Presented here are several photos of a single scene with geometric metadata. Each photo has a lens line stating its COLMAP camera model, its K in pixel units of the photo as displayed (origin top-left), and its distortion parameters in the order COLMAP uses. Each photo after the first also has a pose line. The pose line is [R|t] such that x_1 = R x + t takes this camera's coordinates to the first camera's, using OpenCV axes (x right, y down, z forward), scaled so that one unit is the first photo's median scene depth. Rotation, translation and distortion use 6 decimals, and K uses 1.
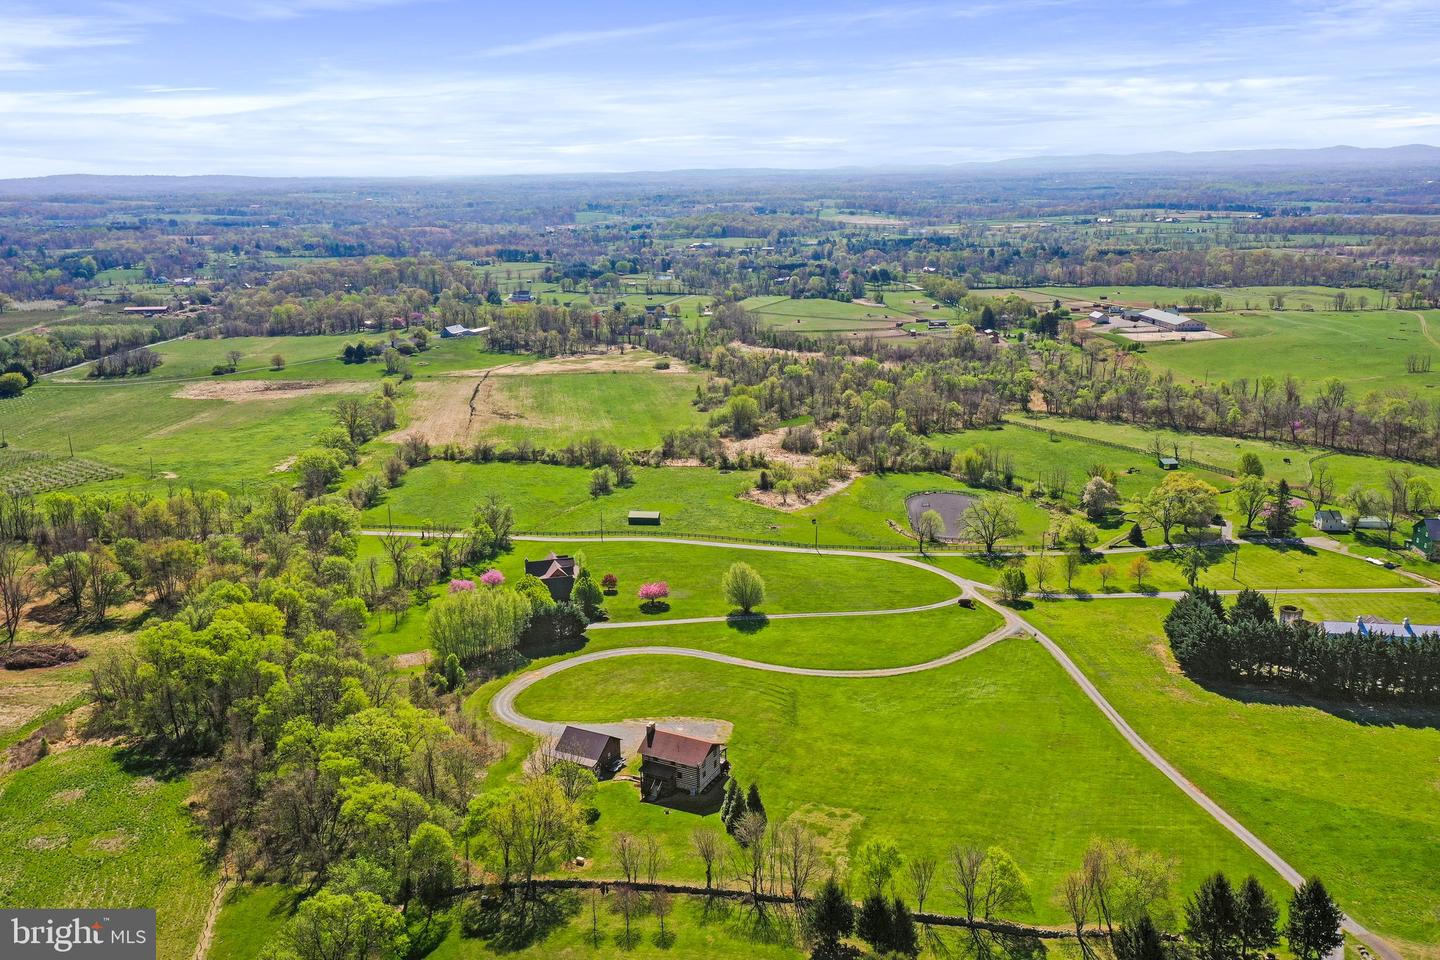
lens RADIAL K [[1140.2, 0, 720.0], [0, 1140.2, 480.0], [0, 0, 1]] dist [-0.001545, -0.000259]
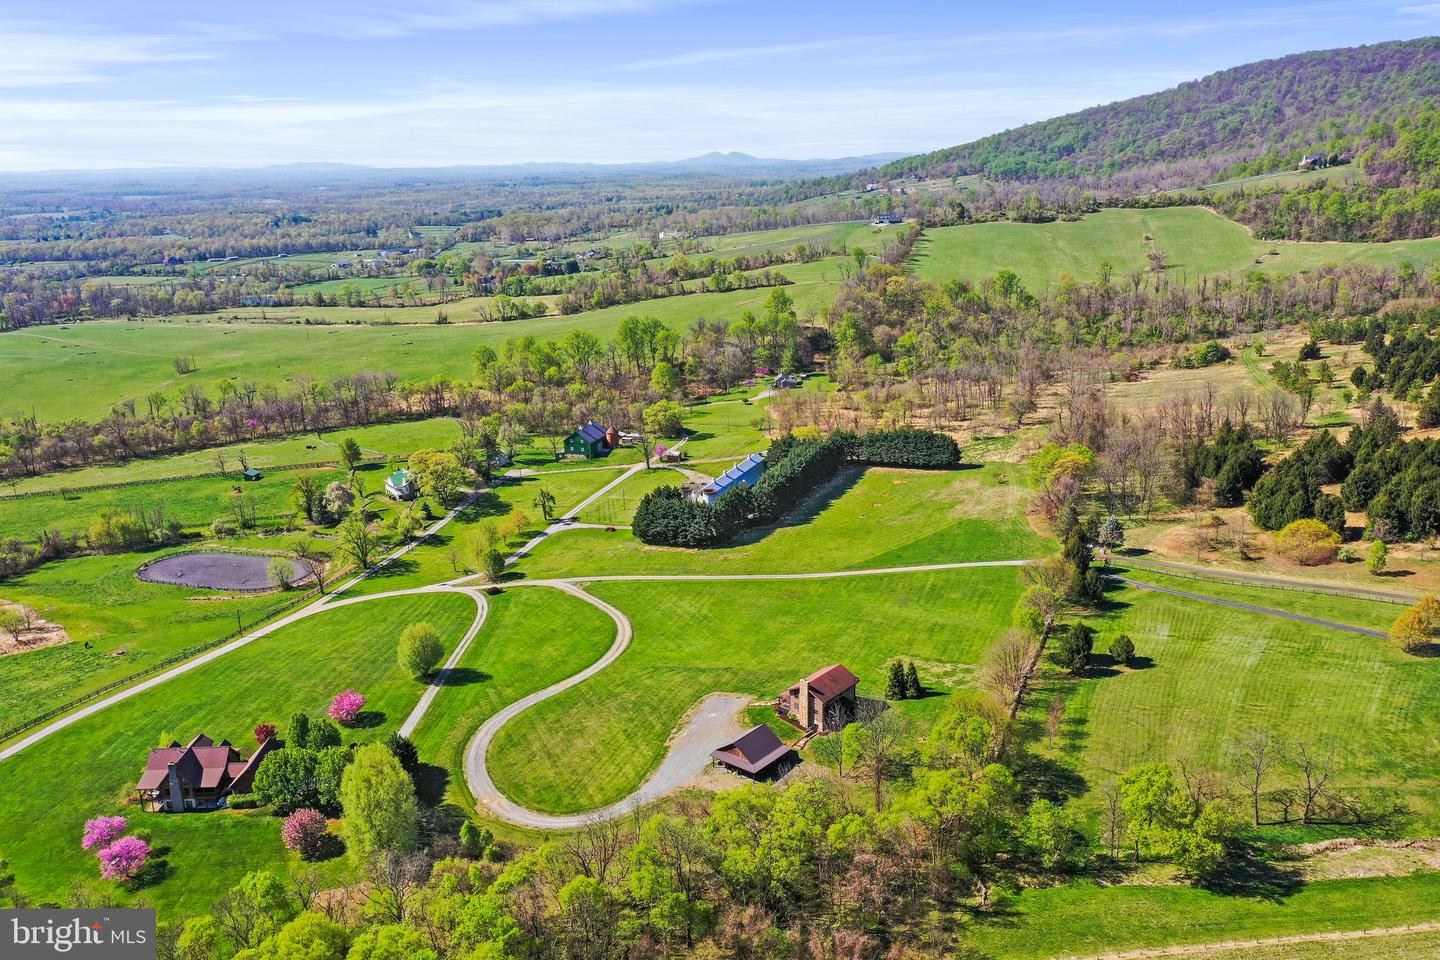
lens RADIAL K [[1143.1, 0, 723.7], [0, 1143.1, 484.3], [0, 0, 1]] dist [0.006946, 0.007850]
pose [[0.225655, -0.253733, 0.940585, -0.597255], [0.273171, 0.943234, 0.188911, -0.107043], [-0.935124, 0.214312, 0.282158, 0.410338]]
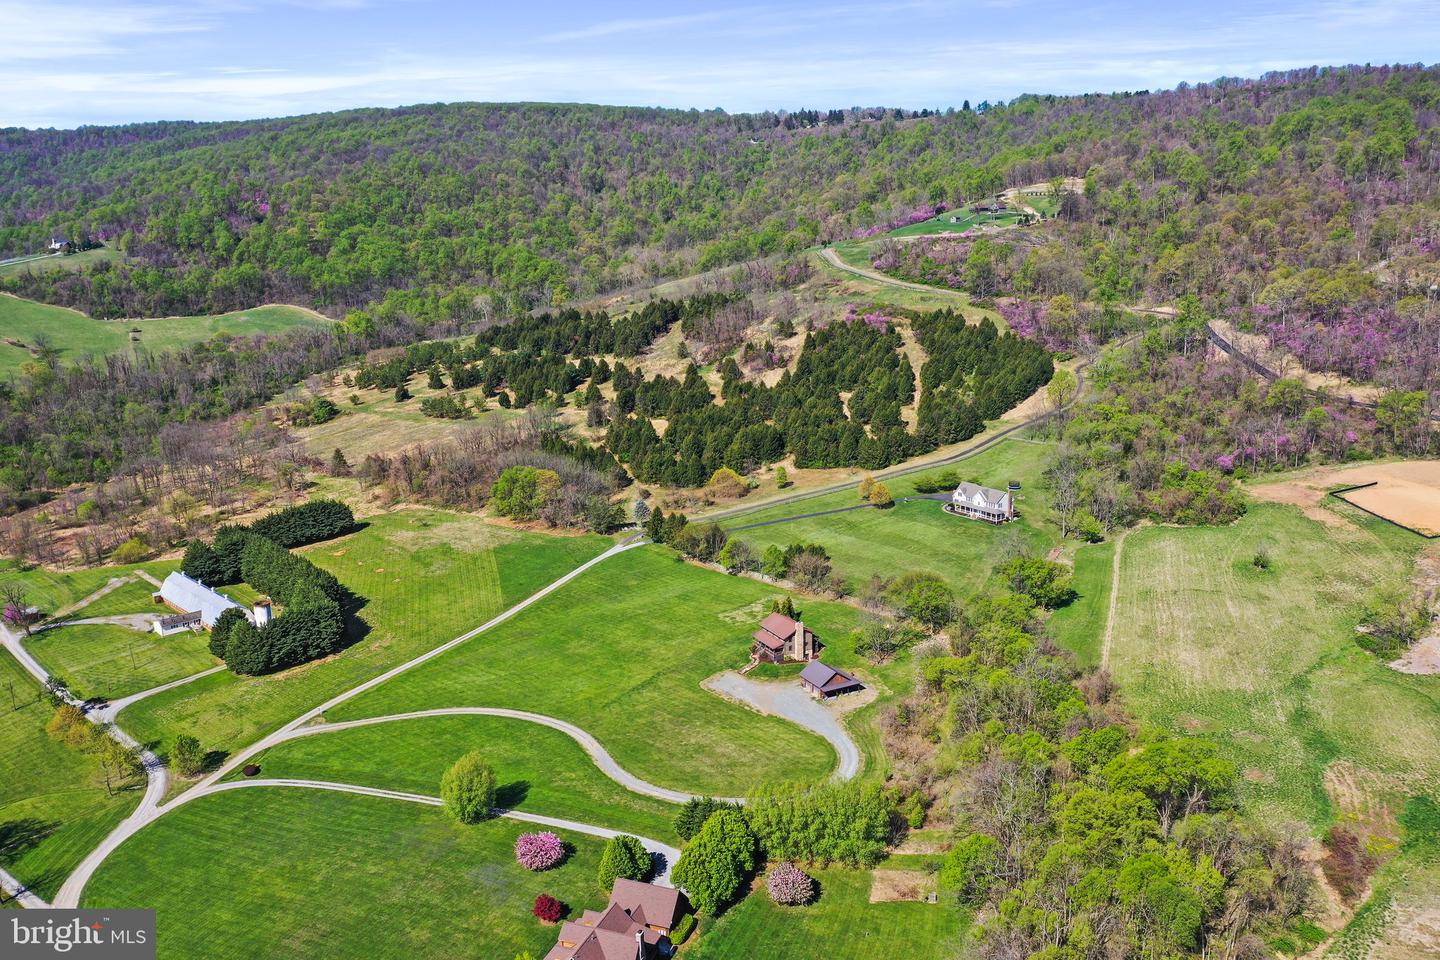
lens RADIAL K [[1143.1, 0, 723.7], [0, 1143.1, 484.3], [0, 0, 1]] dist [0.006946, 0.007850]
pose [[-0.816714, -0.100177, 0.568280, -0.430427], [0.181533, 0.890209, 0.417820, -0.302269], [-0.547744, 0.444401, -0.708861, 1.109143]]
